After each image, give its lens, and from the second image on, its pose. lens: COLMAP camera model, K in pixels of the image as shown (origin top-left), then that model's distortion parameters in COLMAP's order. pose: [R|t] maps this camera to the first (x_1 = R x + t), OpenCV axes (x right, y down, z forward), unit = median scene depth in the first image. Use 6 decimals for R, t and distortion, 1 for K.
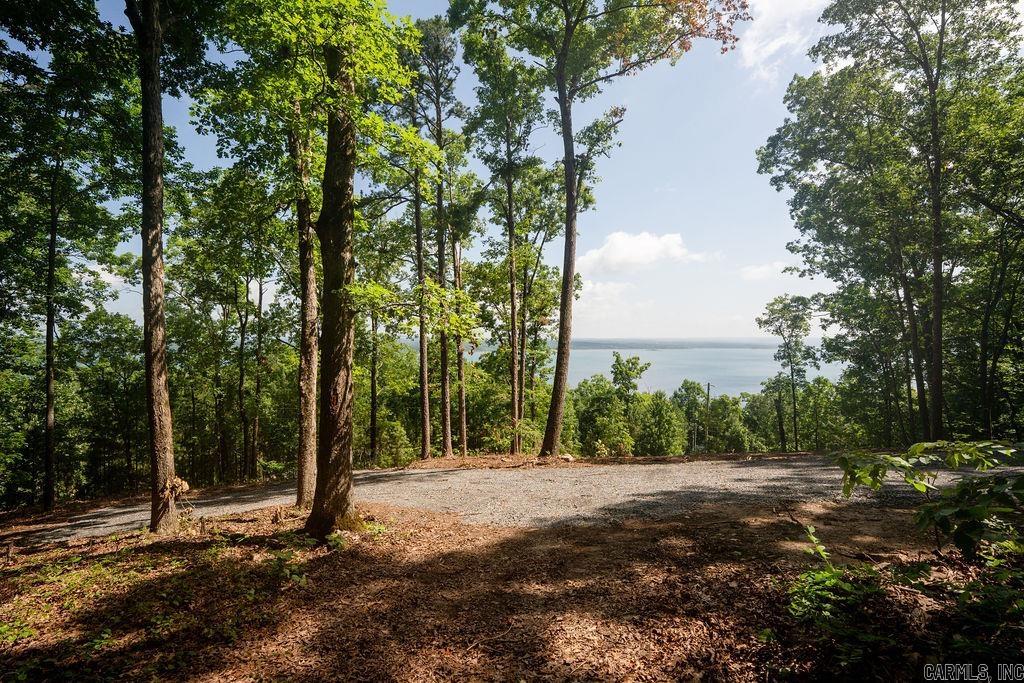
lens RADIAL K [[471.0, 0, 512.0], [0, 471.0, 341.5], [0, 0, 1]] dist [-0.071288, 0.026918]
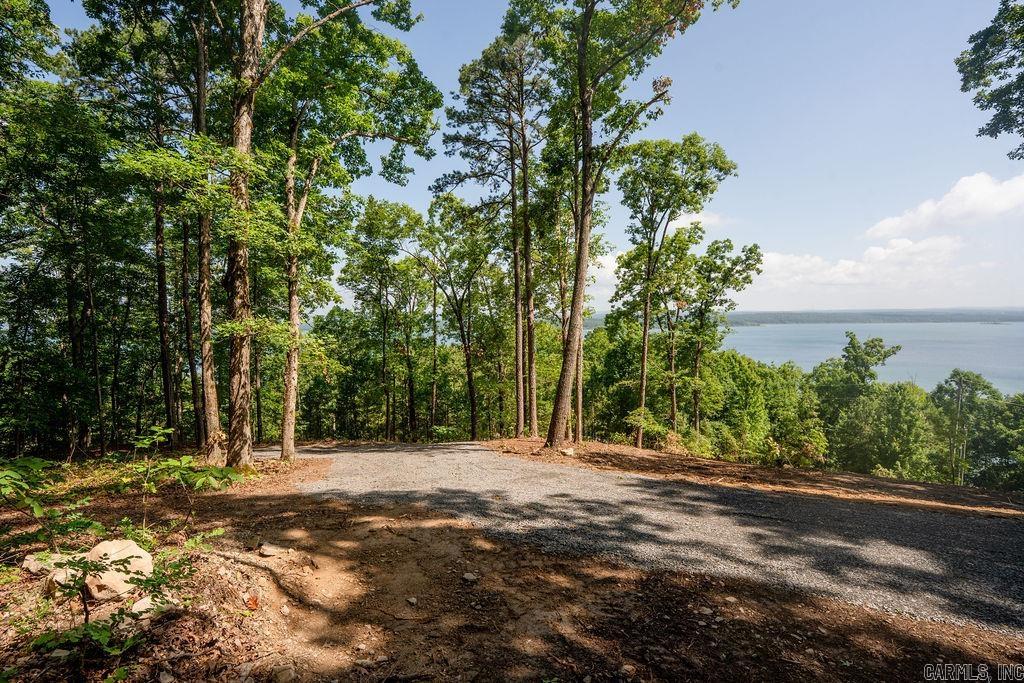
lens RADIAL K [[471.0, 0, 512.0], [0, 471.0, 341.5], [0, 0, 1]] dist [-0.071288, 0.026918]
pose [[0.862859, 0.009954, -0.505347, 0.331517], [0.016970, 0.998672, 0.048646, -0.029691], [0.505160, -0.050550, 0.861544, 0.037048]]
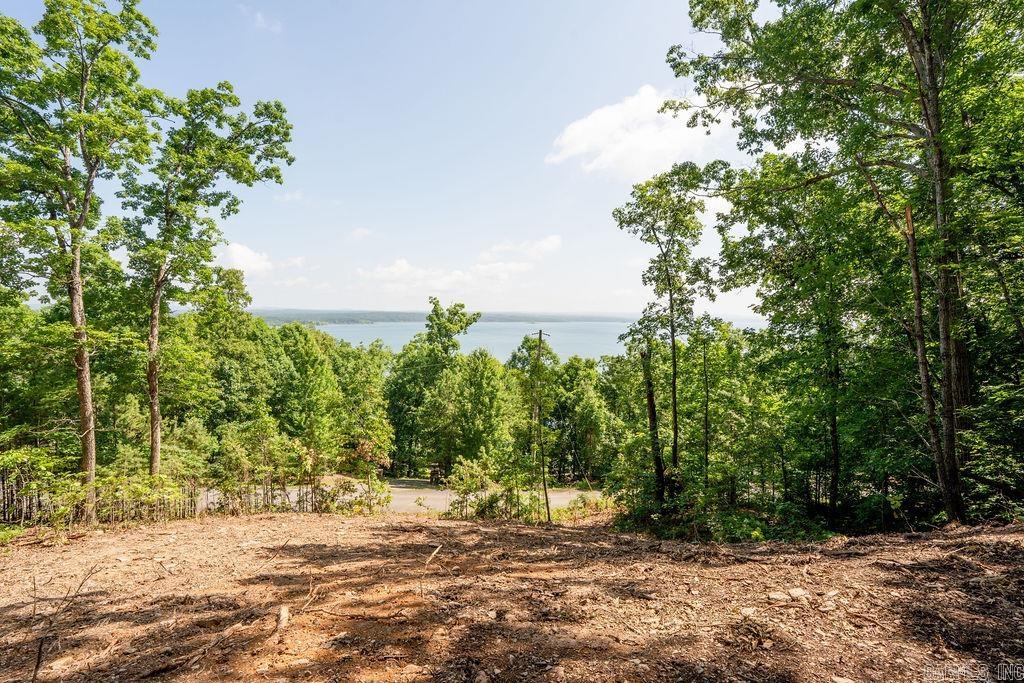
lens RADIAL K [[468.4, 0, 506.9], [0, 468.4, 341.3], [0, 0, 1]] dist [-0.031120, 0.000462]
pose [[0.971604, -0.005130, 0.236556, 0.467630], [-0.008216, 0.998431, 0.055397, 0.138632], [-0.236468, -0.055768, 0.970037, 0.825069]]
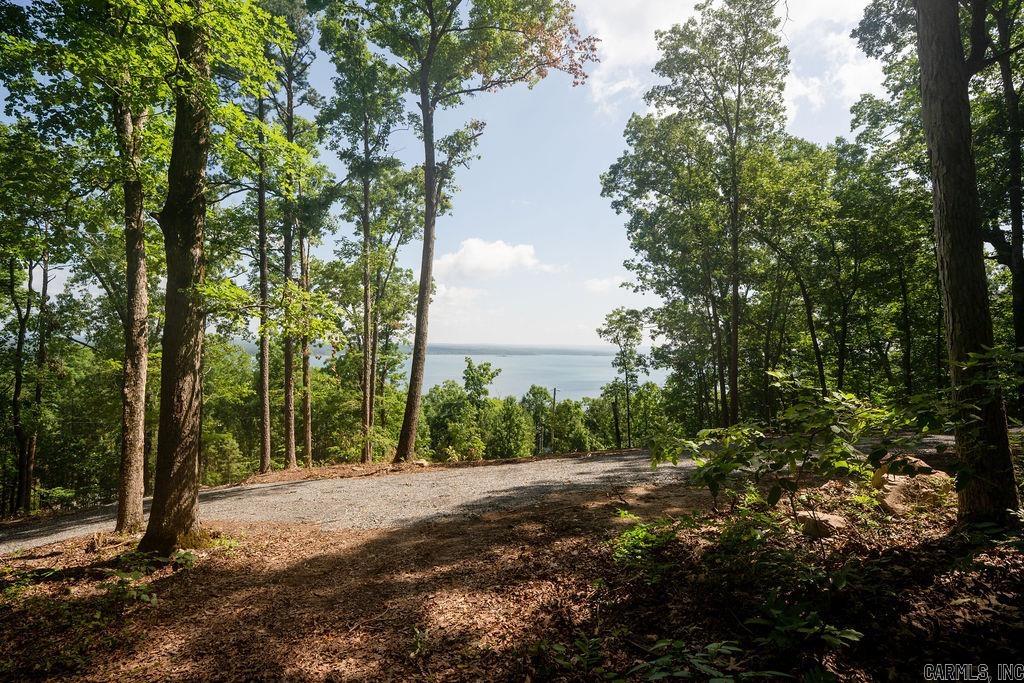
lens RADIAL K [[481.8, 0, 511.5], [0, 481.8, 340.6], [0, 0, 1]] dist [-0.073724, 0.028597]
pose [[0.952392, 0.019986, 0.304222, -0.009926], [-0.016215, 0.999757, -0.014917, -0.001056], [-0.304446, 0.009274, 0.952484, -0.021887]]
